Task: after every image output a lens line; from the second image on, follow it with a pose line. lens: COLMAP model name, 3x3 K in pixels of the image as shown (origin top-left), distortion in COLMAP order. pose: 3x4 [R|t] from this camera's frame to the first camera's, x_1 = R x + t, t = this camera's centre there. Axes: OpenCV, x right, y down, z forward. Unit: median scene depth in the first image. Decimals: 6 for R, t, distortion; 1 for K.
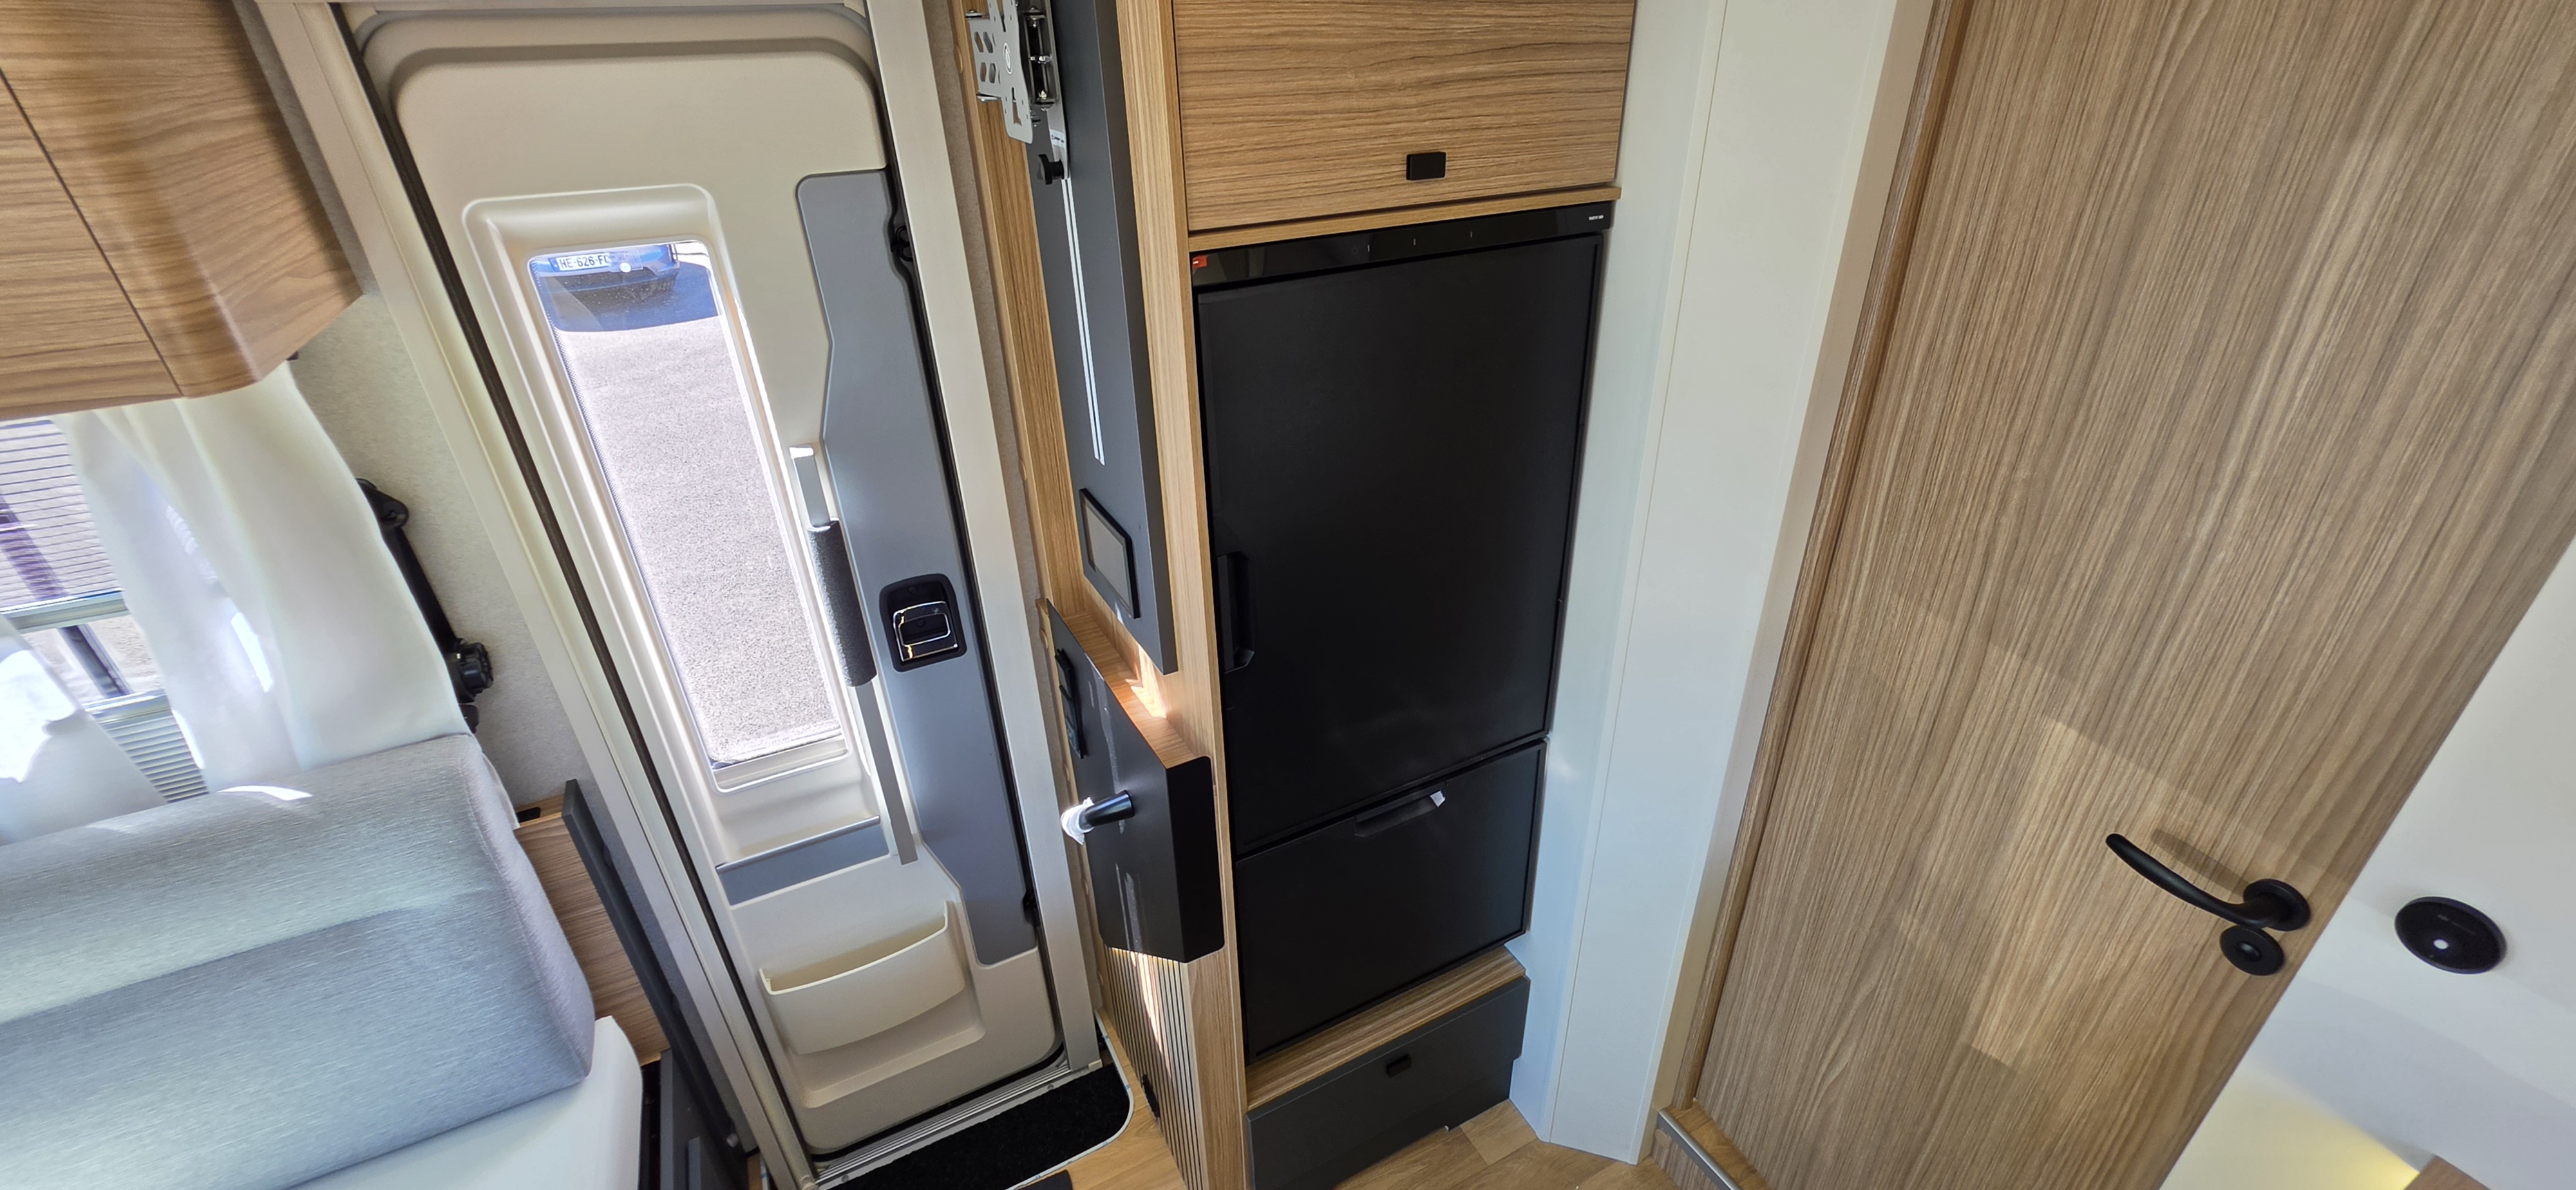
lens RADIAL K [[1042.6, 0, 1288.0], [0, 1042.6, 595.0], [0, 0, 1]] dist [-0.001507, 0.000121]
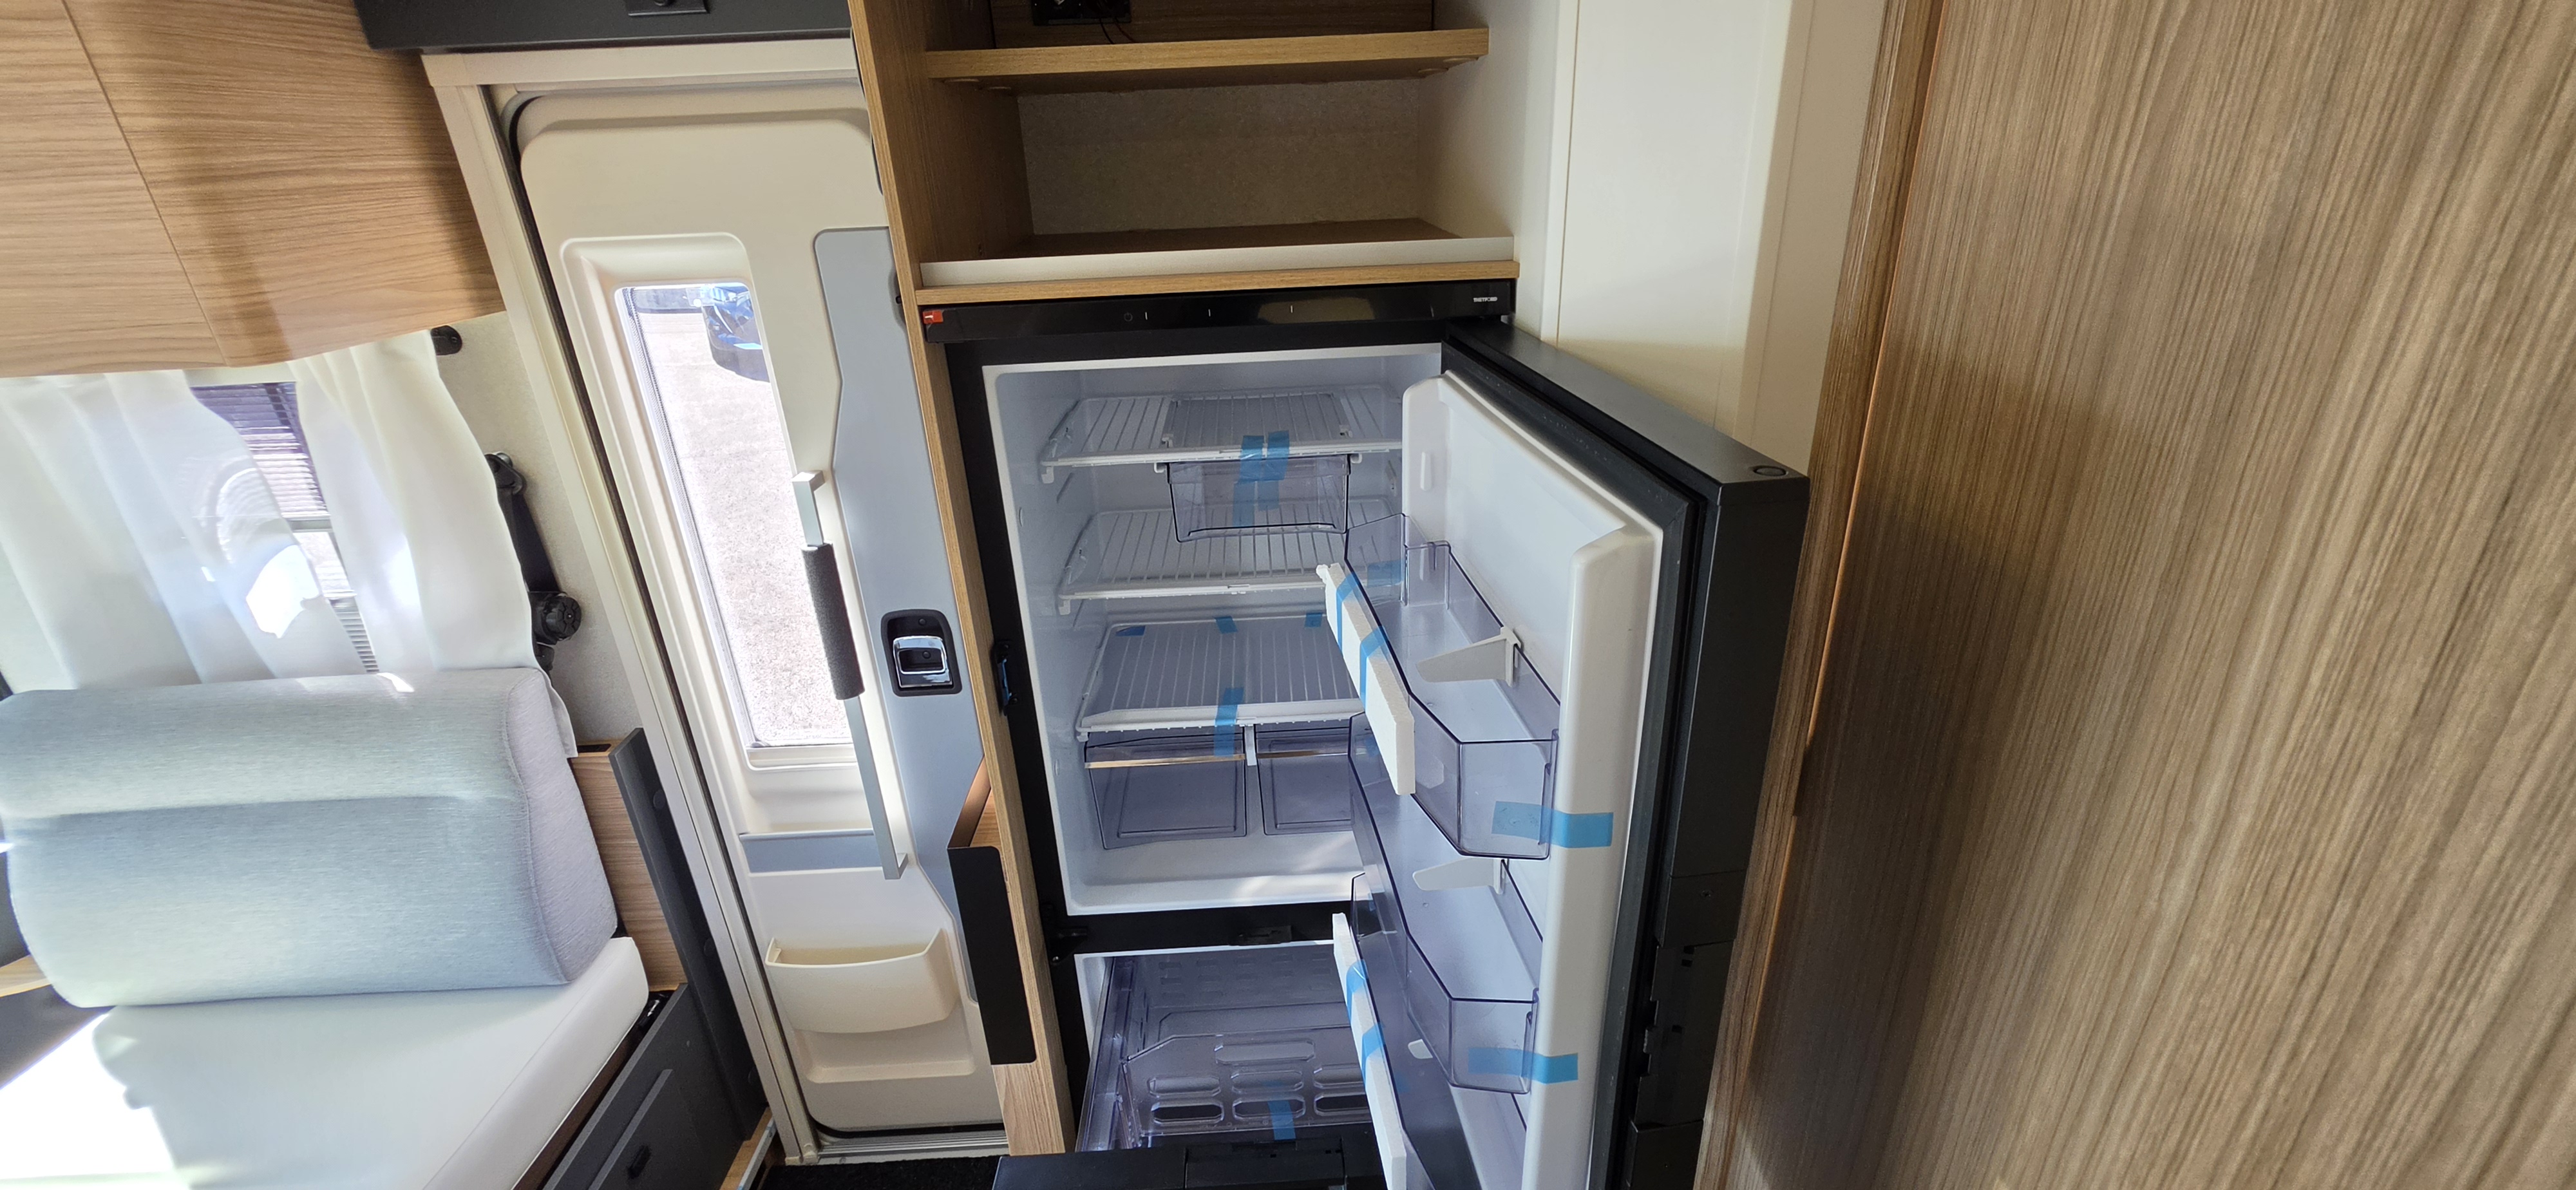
lens RADIAL K [[1037.6, 0, 1289.1], [0, 1037.6, 600.6], [0, 0, 1]] dist [-0.000662, -0.000149]
pose [[0.897524, 0.166462, -0.408339, 0.626856], [-0.196876, 0.979863, -0.033283, -0.101366], [0.394576, 0.110265, 0.912223, 0.305264]]
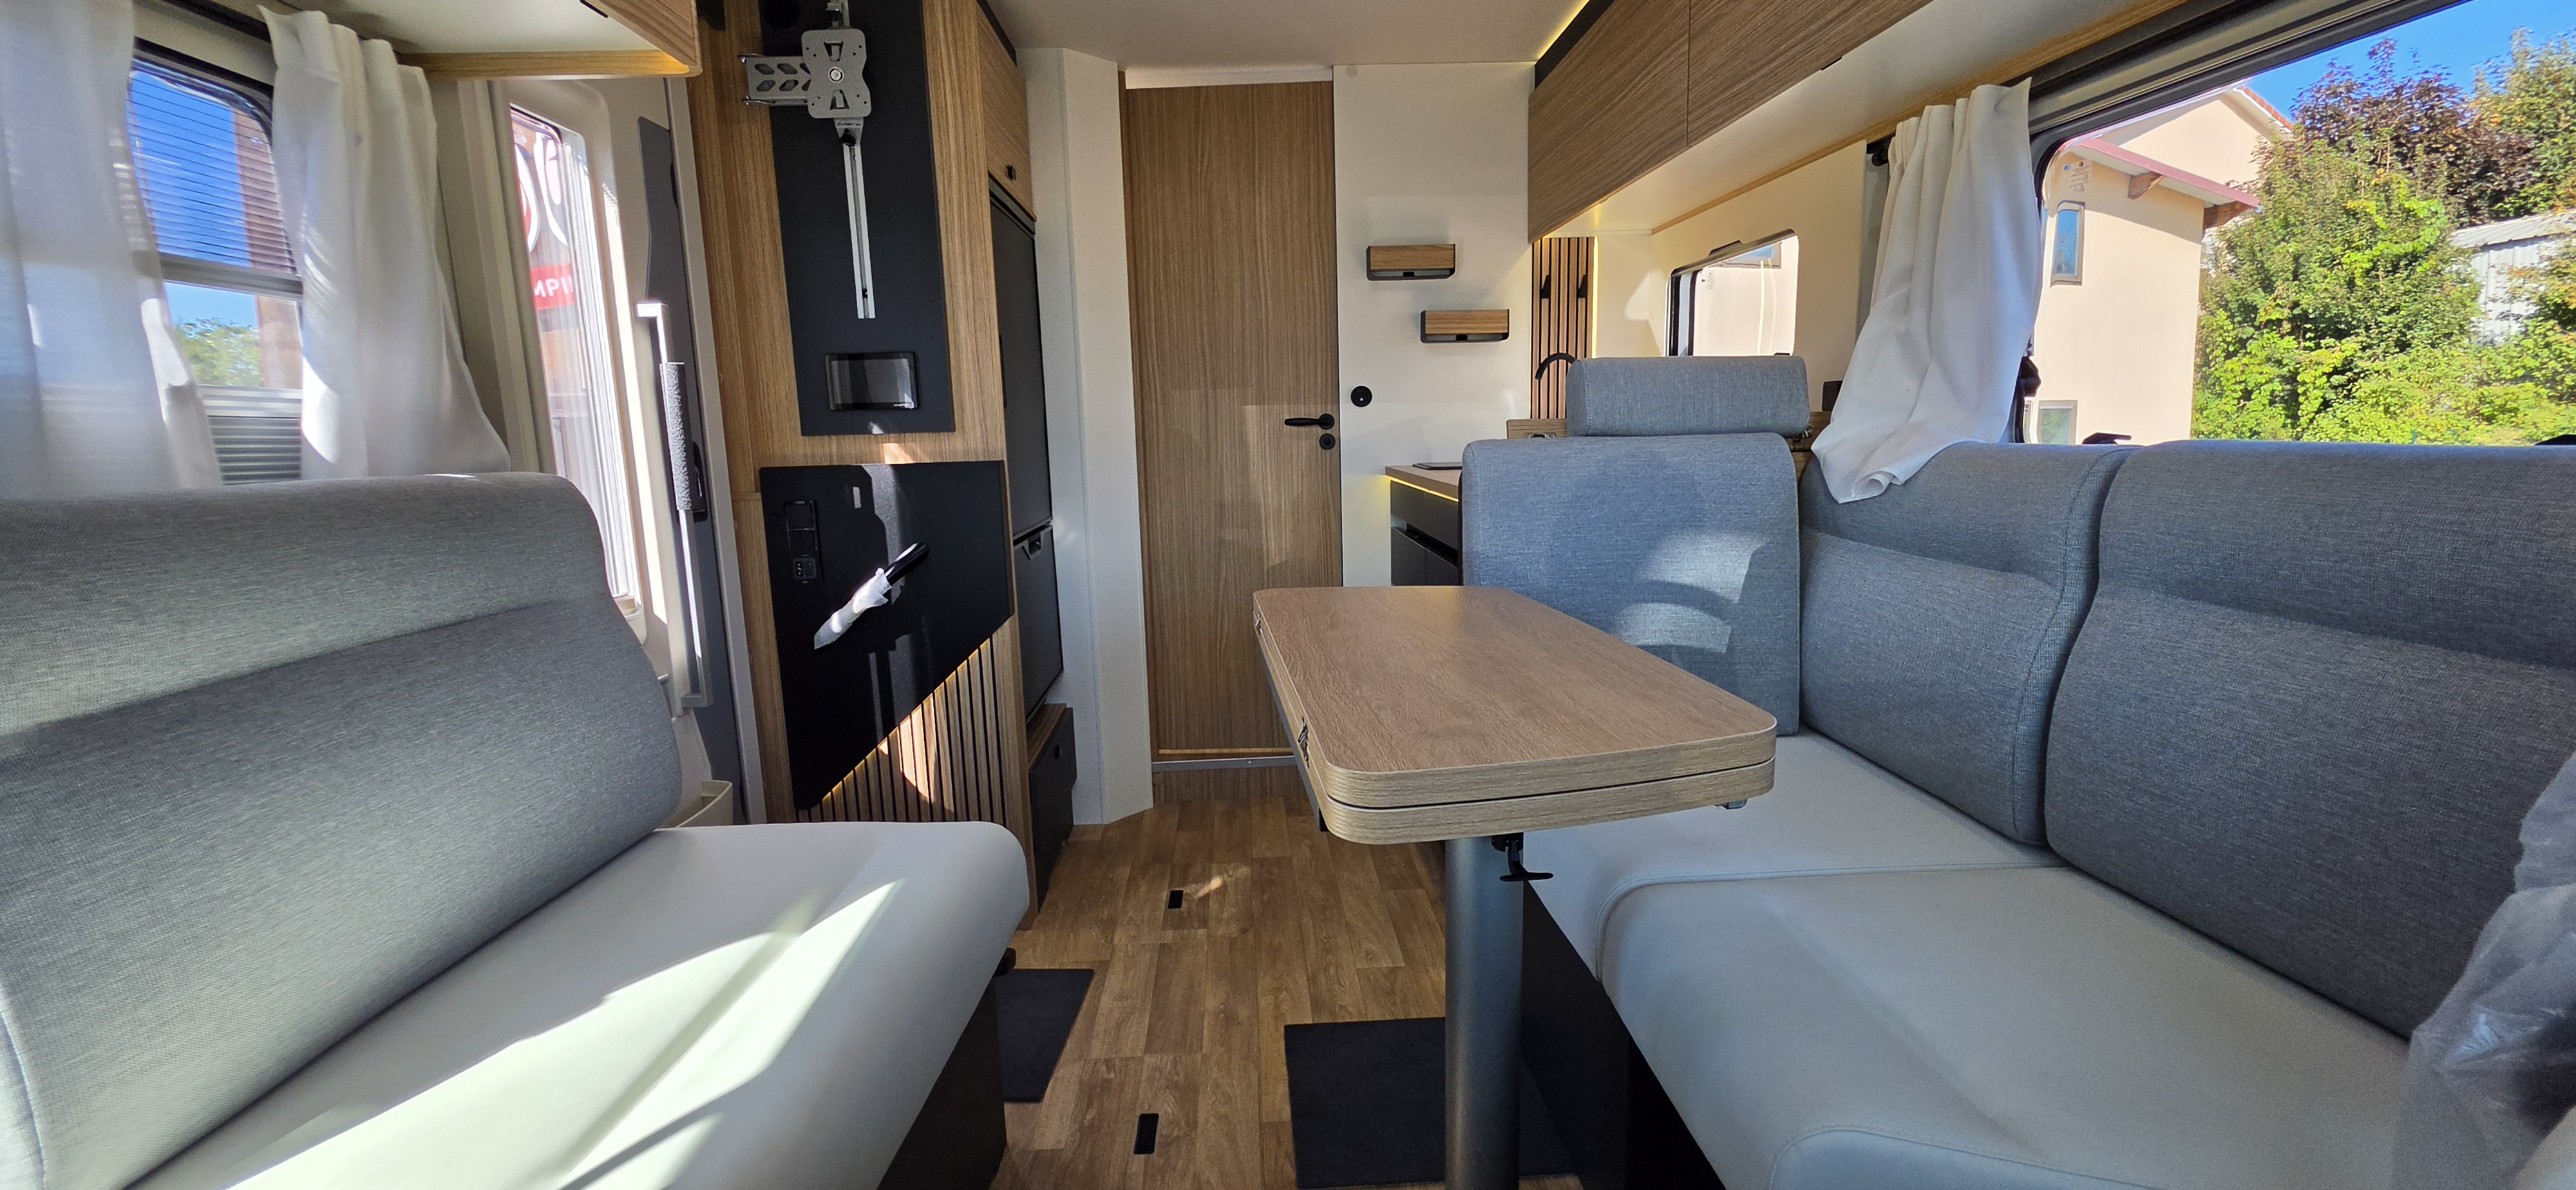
lens RADIAL K [[1042.6, 0, 1288.0], [0, 1042.6, 595.0], [0, 0, 1]] dist [-0.001507, 0.000121]
pose [[0.430060, -0.136538, 0.892415, -1.859596], [0.452904, 0.887740, -0.082435, 0.911062], [-0.780977, 0.439631, 0.443621, -0.066681]]
